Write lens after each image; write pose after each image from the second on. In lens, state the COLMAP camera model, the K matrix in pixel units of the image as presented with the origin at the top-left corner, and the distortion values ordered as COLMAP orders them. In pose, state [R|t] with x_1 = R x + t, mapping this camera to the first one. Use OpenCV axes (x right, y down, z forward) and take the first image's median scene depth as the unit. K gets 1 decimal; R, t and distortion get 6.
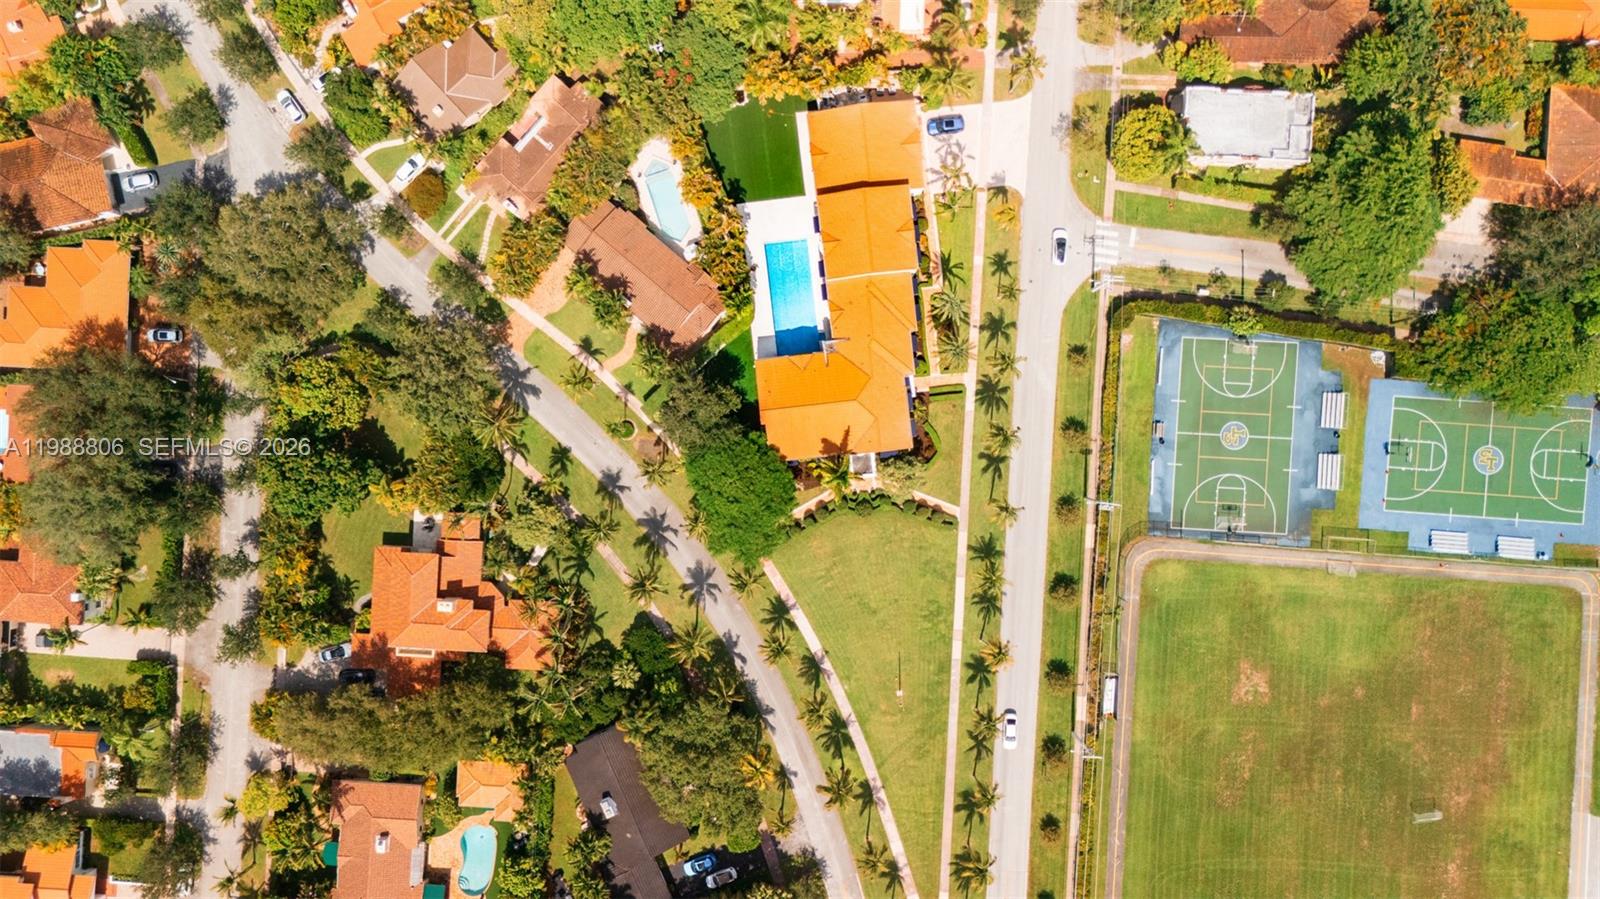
lens RADIAL K [[1394.3, 0, 803.2], [0, 1394.3, 478.8], [0, 0, 1]] dist [0.145920, 0.001567]
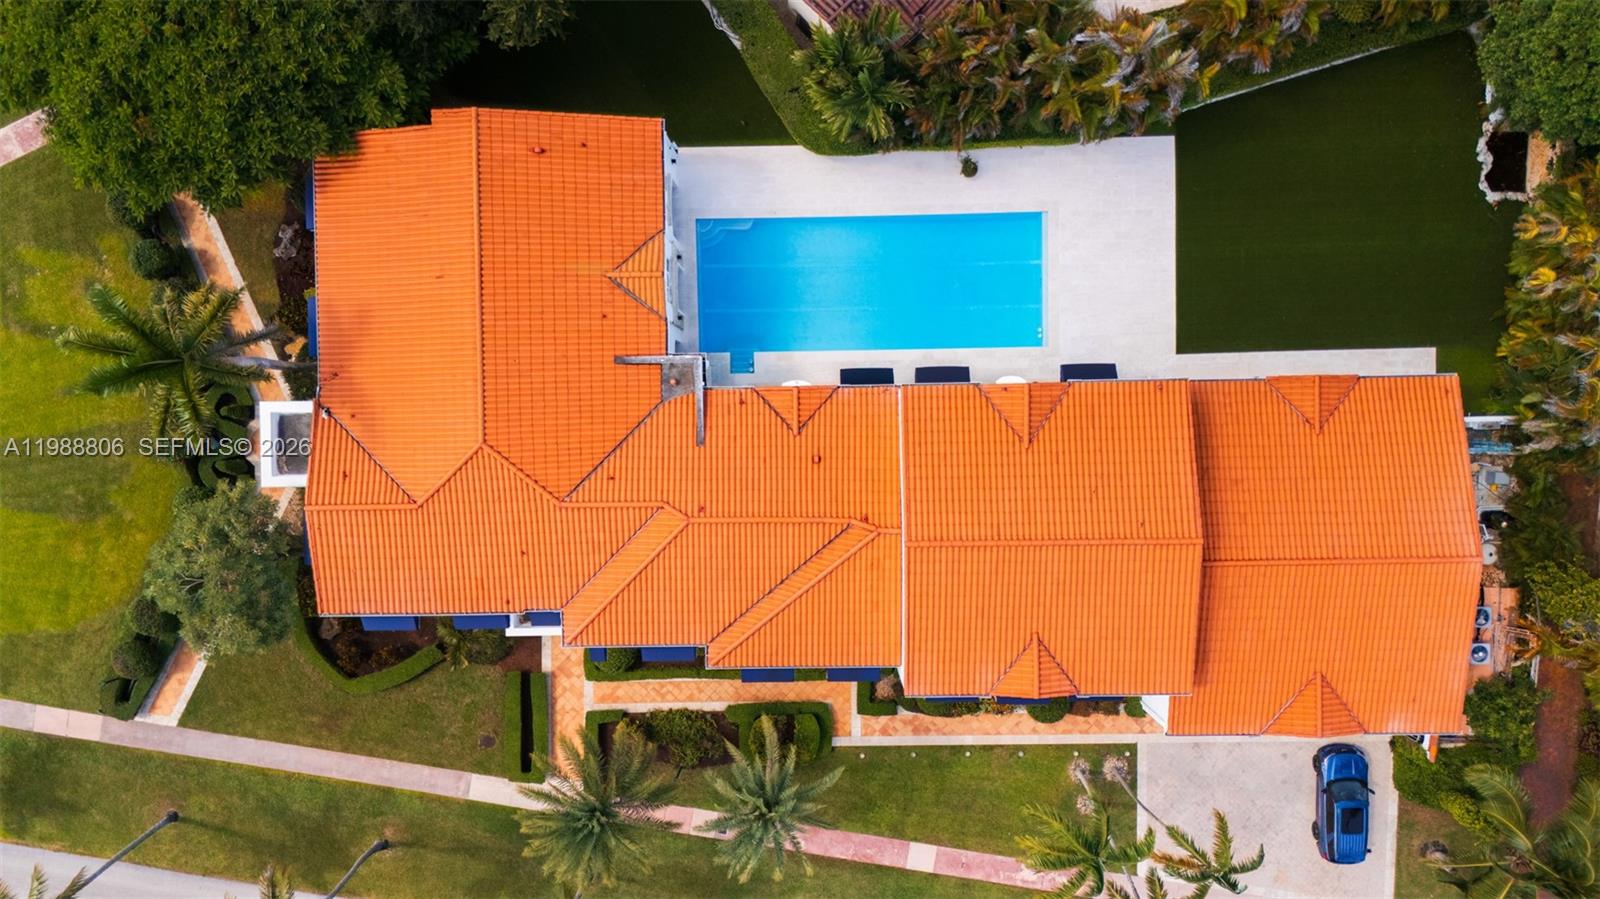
lens RADIAL K [[1394.3, 0, 803.2], [0, 1394.3, 478.8], [0, 0, 1]] dist [0.145920, 0.001567]
pose [[-0.100178, 0.992367, 0.071921, 0.016063], [-0.994961, -0.100221, -0.003018, -0.118598], [0.004213, -0.071861, 0.997406, 0.677793]]
